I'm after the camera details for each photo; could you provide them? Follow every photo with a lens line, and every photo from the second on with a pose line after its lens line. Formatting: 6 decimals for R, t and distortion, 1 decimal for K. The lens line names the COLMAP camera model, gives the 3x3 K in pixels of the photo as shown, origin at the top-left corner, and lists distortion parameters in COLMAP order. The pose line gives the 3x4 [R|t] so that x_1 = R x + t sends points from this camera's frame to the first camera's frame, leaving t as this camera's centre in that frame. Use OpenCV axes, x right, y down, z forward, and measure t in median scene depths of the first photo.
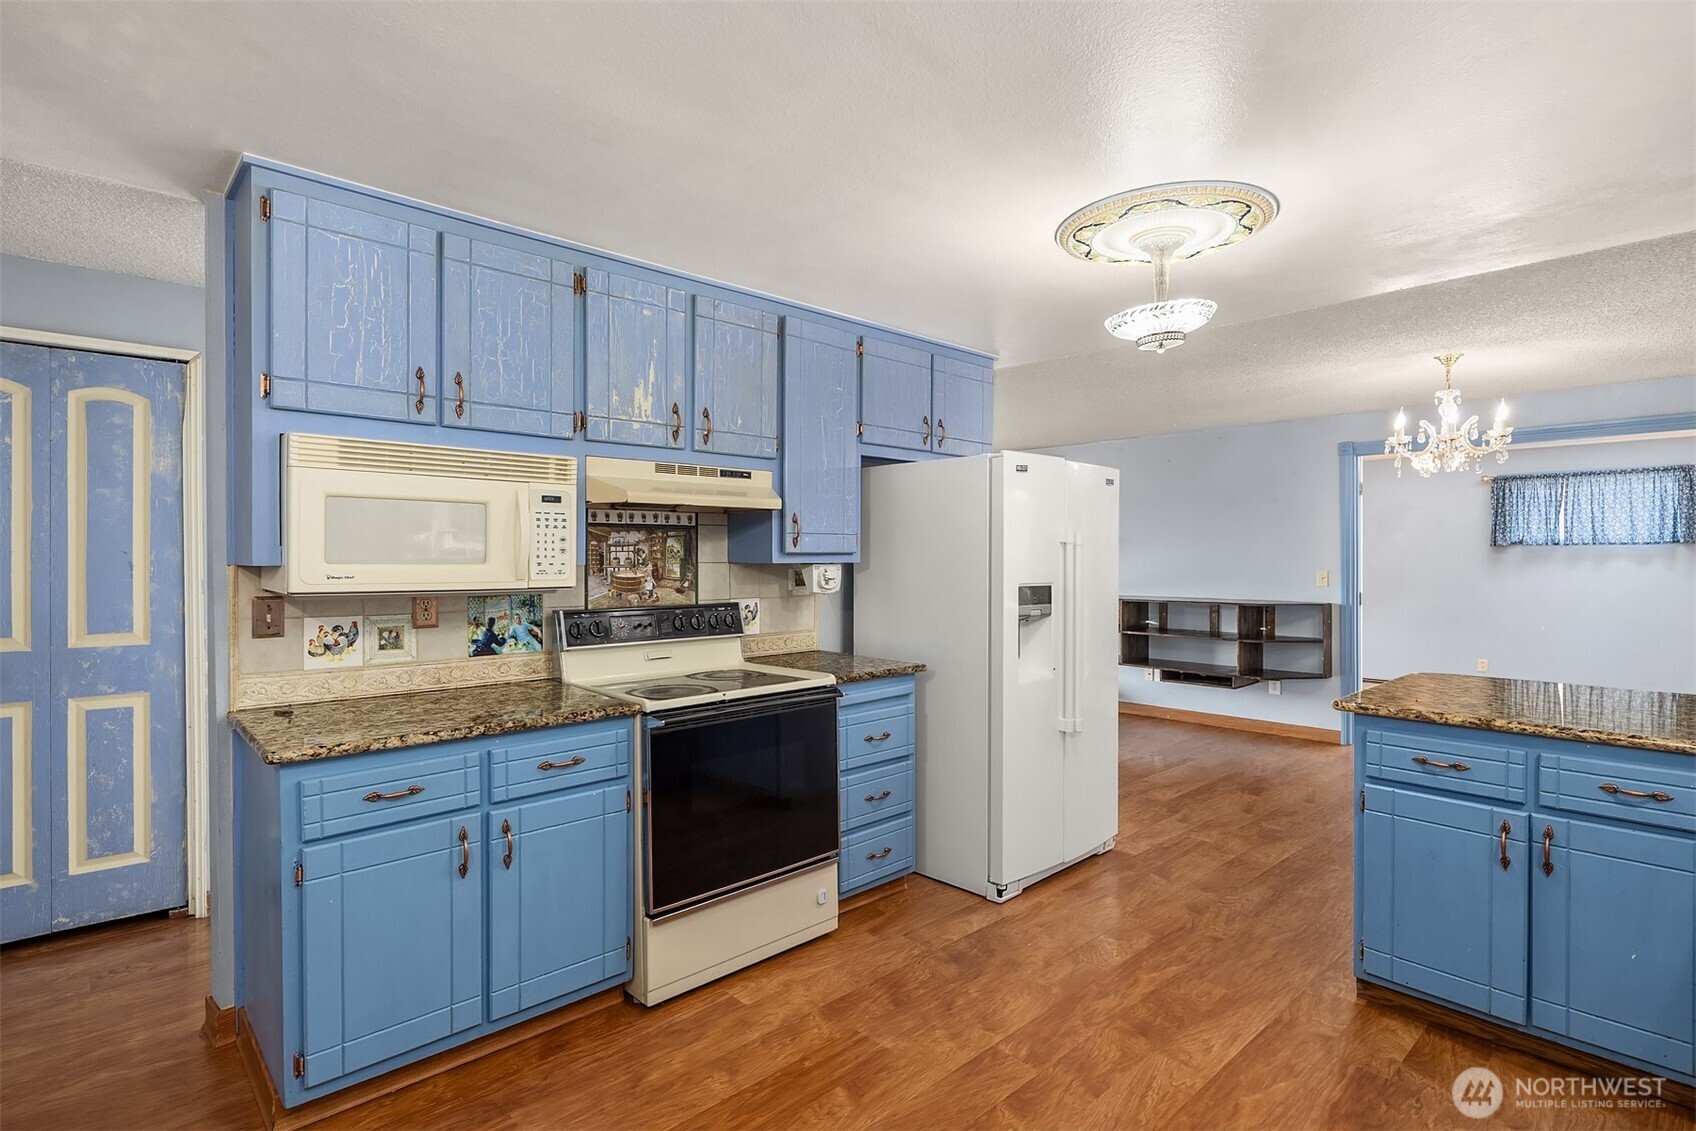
lens RADIAL K [[824.1, 0, 837.7], [0, 824.1, 564.7], [0, 0, 1]] dist [0.004876, -0.005110]
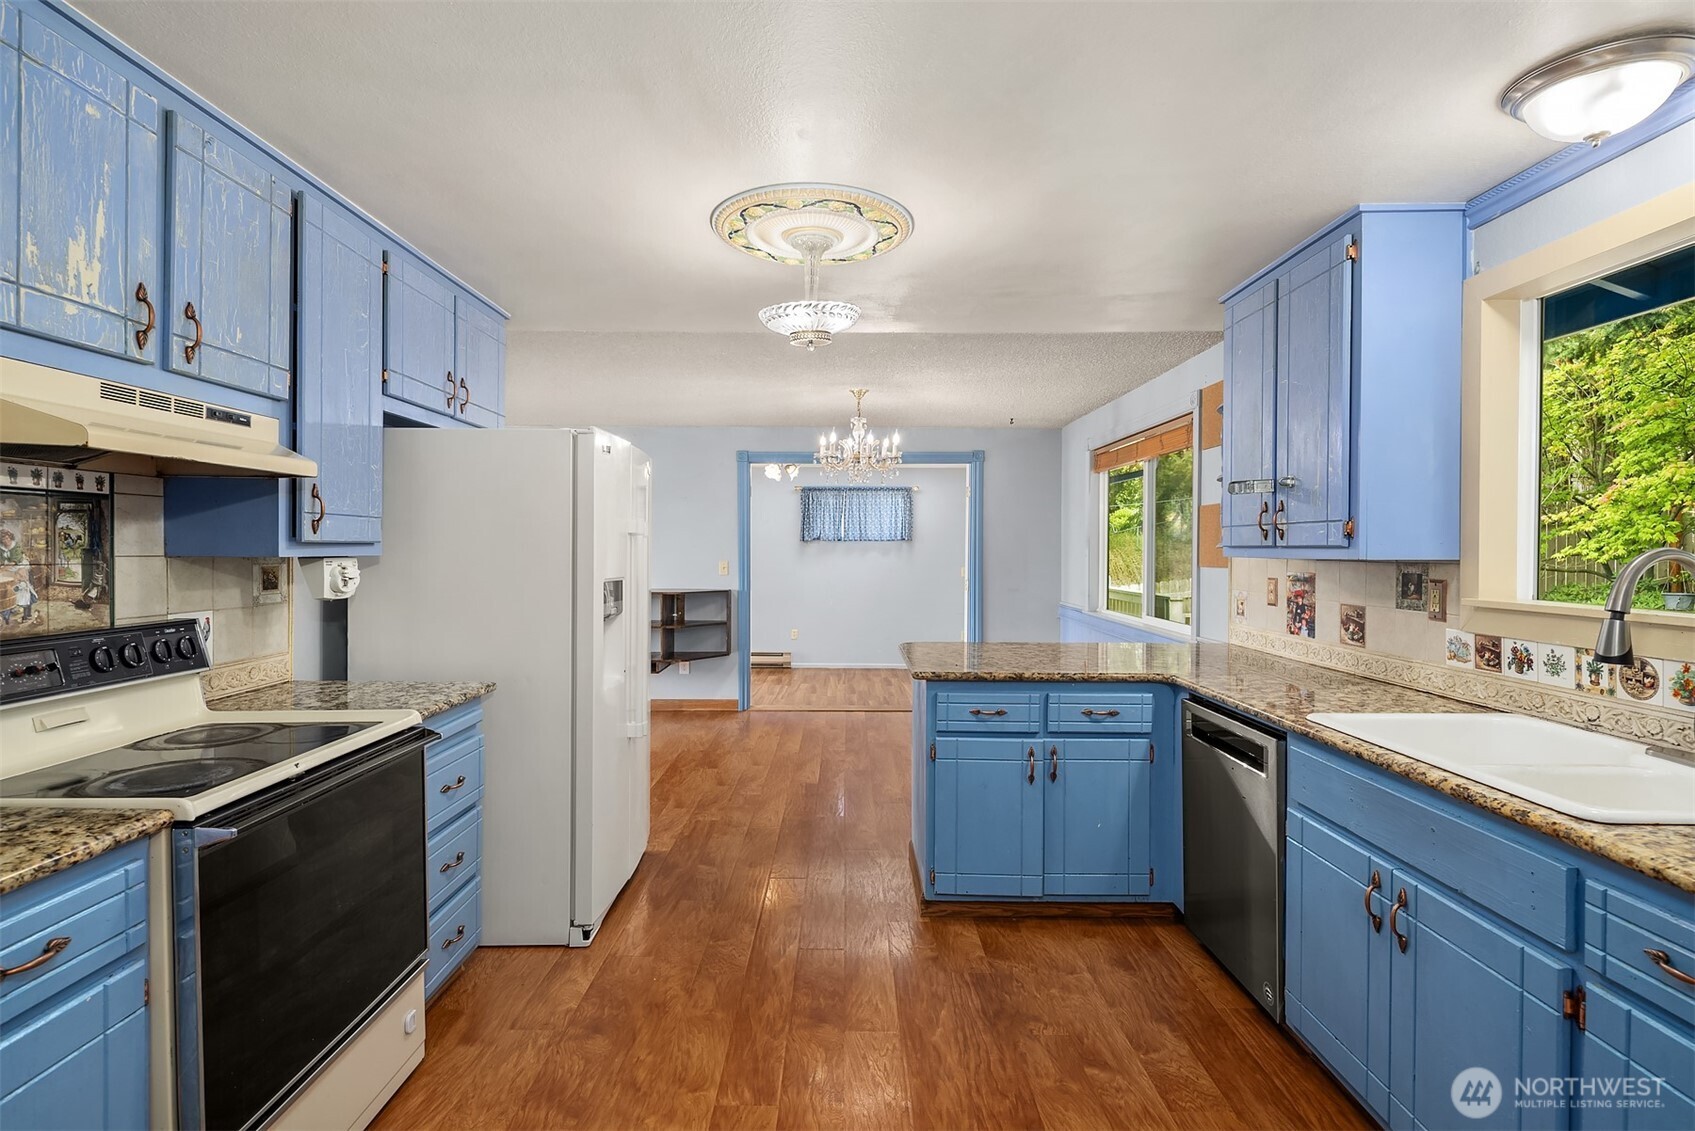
lens RADIAL K [[823.6, 0, 837.7], [0, 823.6, 556.2], [0, 0, 1]] dist [0.004876, -0.005110]
pose [[0.679219, -0.002589, 0.733931, -0.282922], [0.001608, 0.999997, 0.002039, -0.003224], [-0.733933, -0.000205, 0.679221, 0.233682]]
